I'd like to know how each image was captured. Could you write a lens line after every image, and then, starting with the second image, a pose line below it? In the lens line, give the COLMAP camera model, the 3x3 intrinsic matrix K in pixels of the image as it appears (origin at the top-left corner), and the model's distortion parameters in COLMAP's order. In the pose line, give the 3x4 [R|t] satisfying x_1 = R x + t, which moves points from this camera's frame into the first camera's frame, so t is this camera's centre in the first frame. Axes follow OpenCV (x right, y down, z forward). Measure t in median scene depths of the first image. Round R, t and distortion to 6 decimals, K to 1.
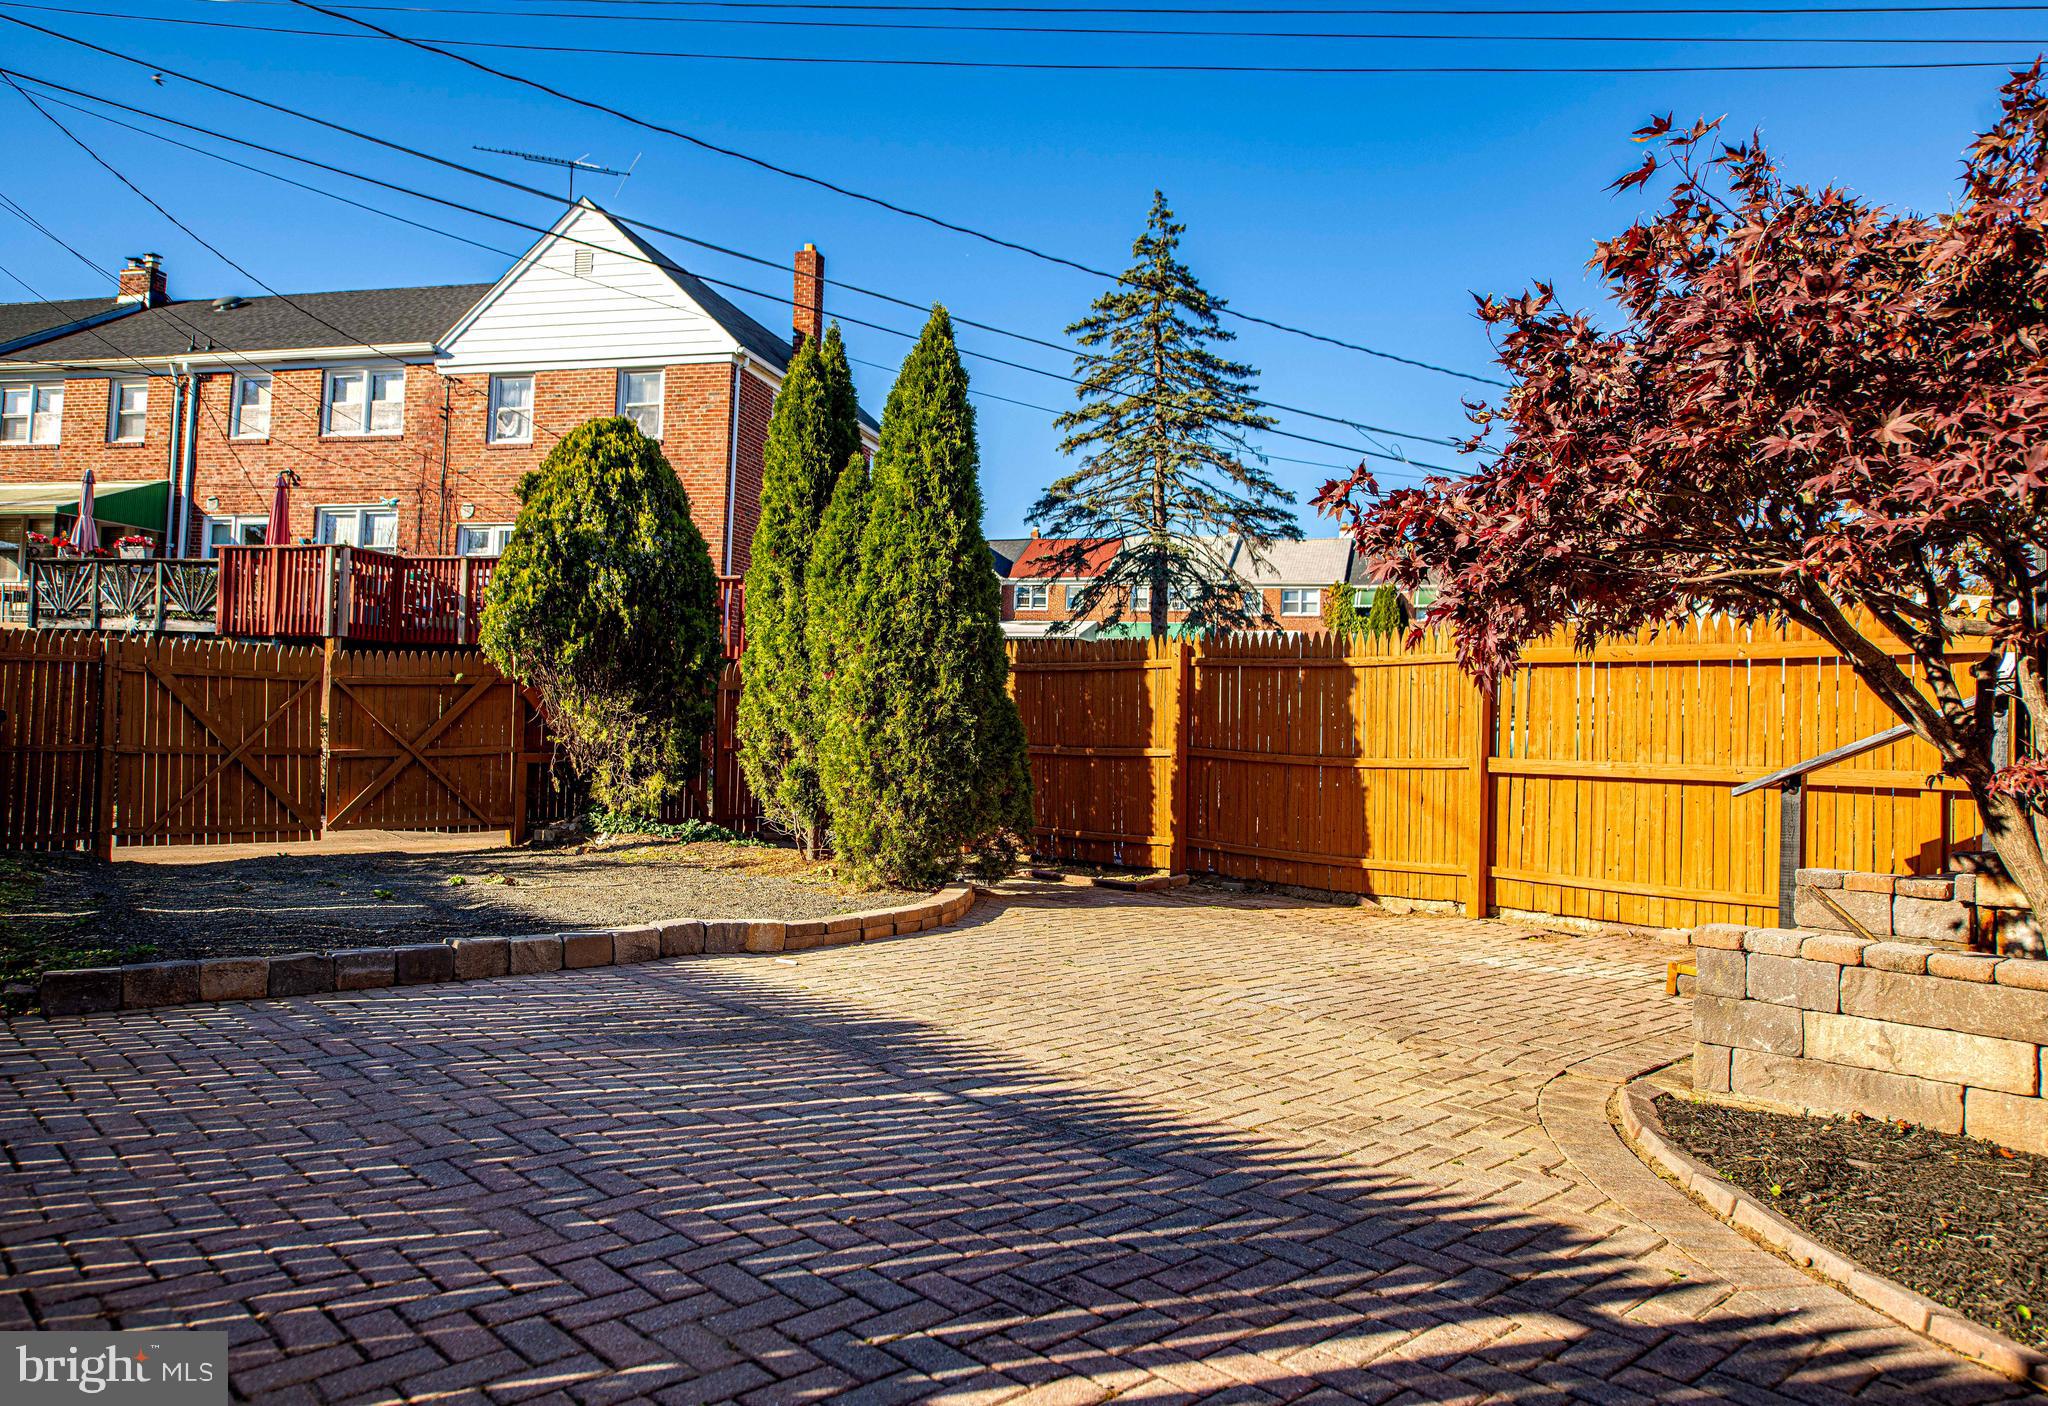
lens RADIAL K [[1396.8, 0, 995.0], [0, 1396.8, 703.5], [0, 0, 1]] dist [-0.000234, -0.000296]
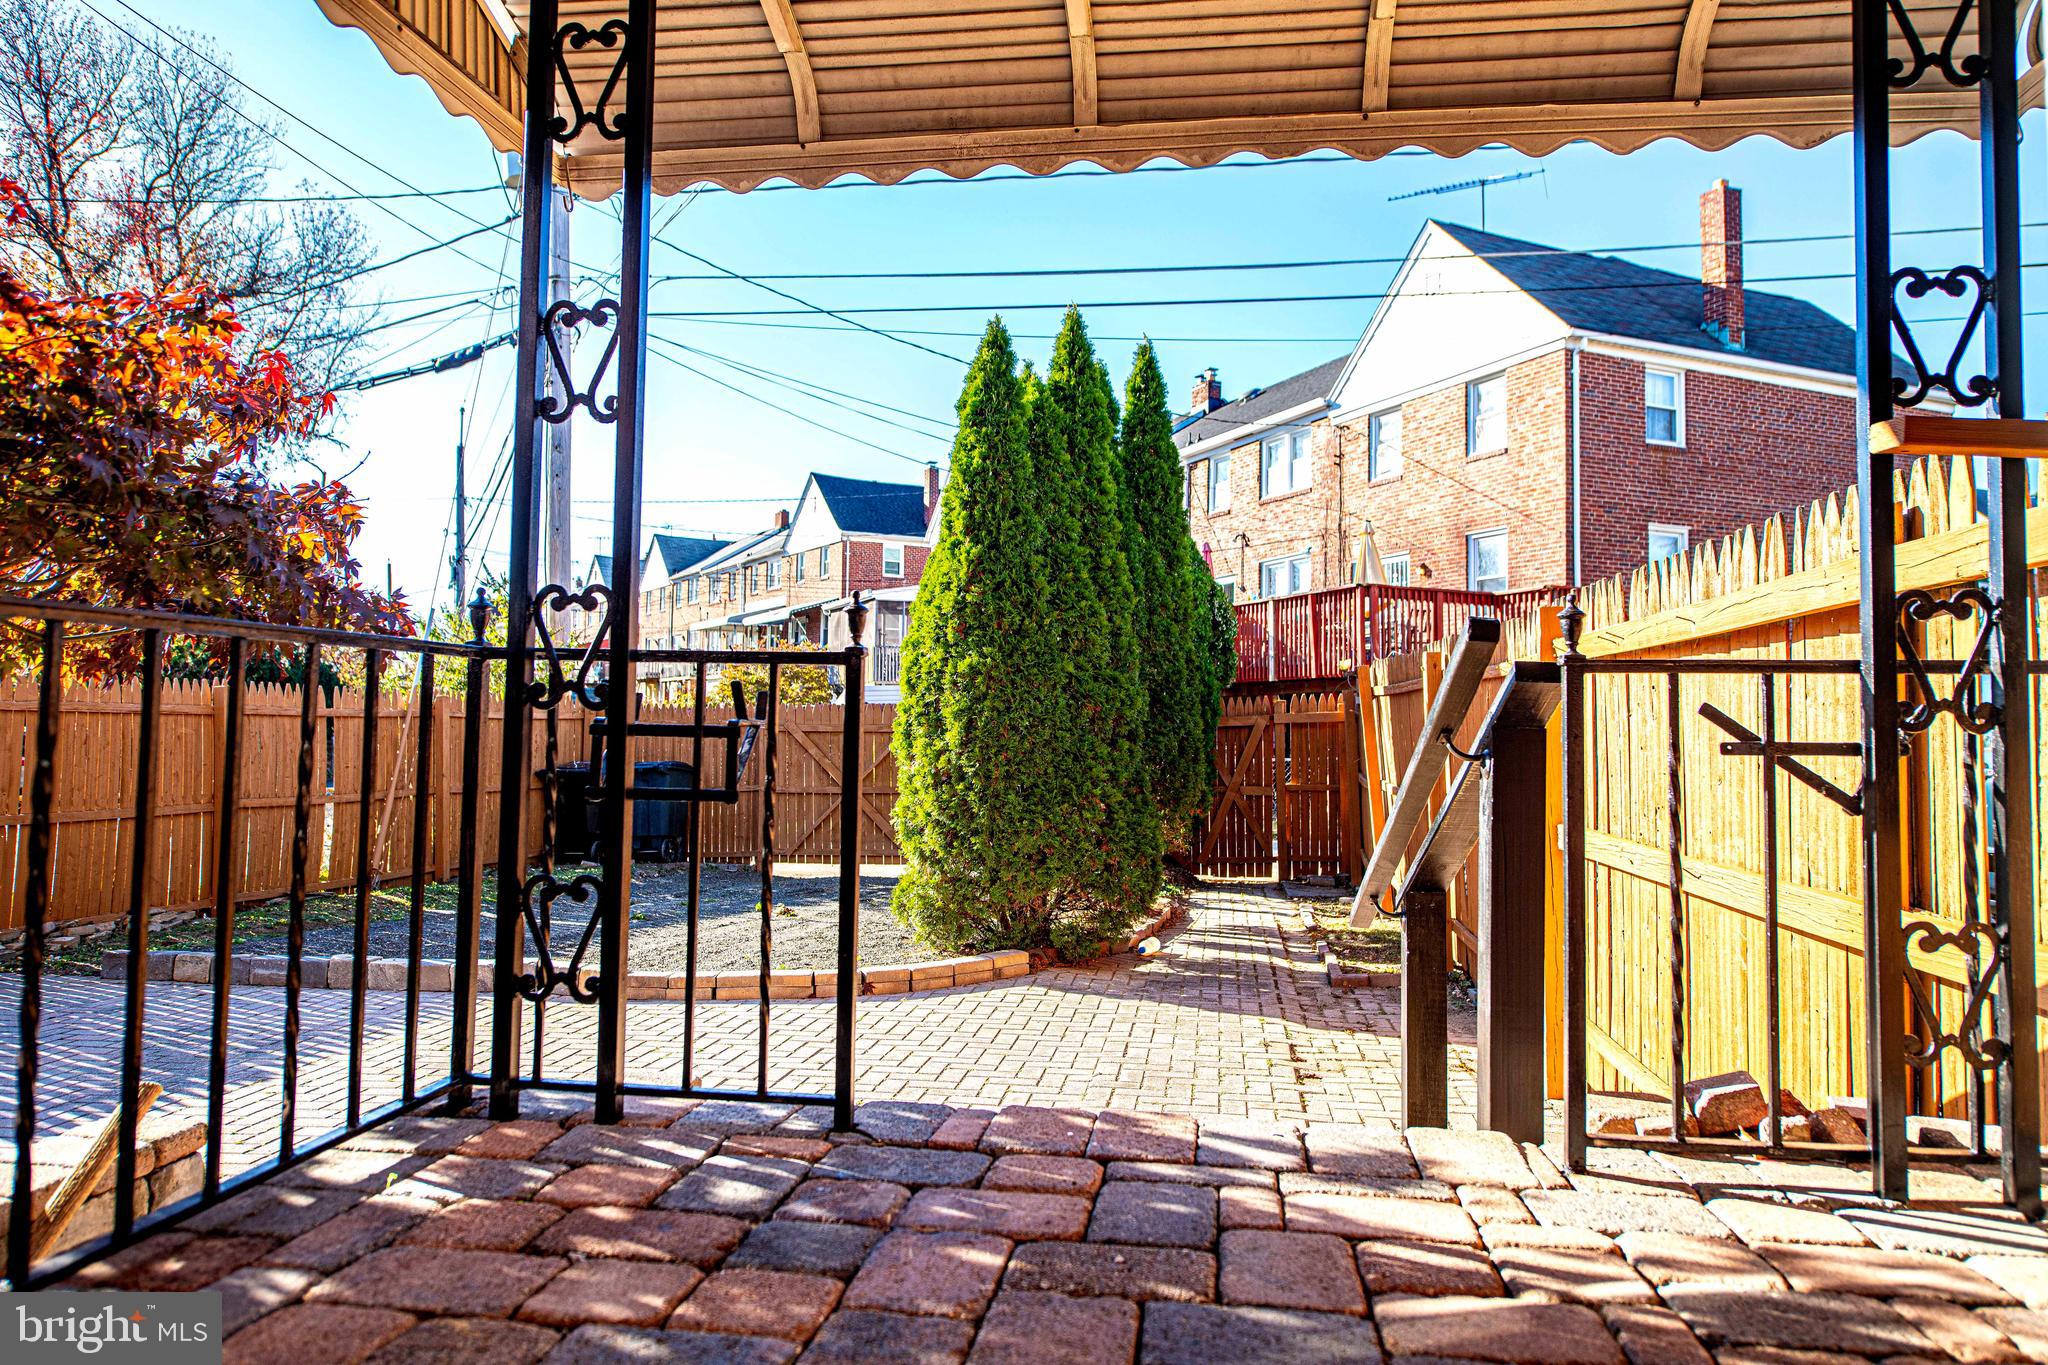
lens RADIAL K [[1346.9, 0, 1024.0], [0, 1346.9, 682.5], [0, 0, 1]] dist [-0.005947, 0.002723]
pose [[0.627334, -0.056812, -0.776675, 0.452334], [0.034041, 0.998383, -0.045534, -0.001990], [0.778006, 0.002126, 0.628253, 0.325005]]
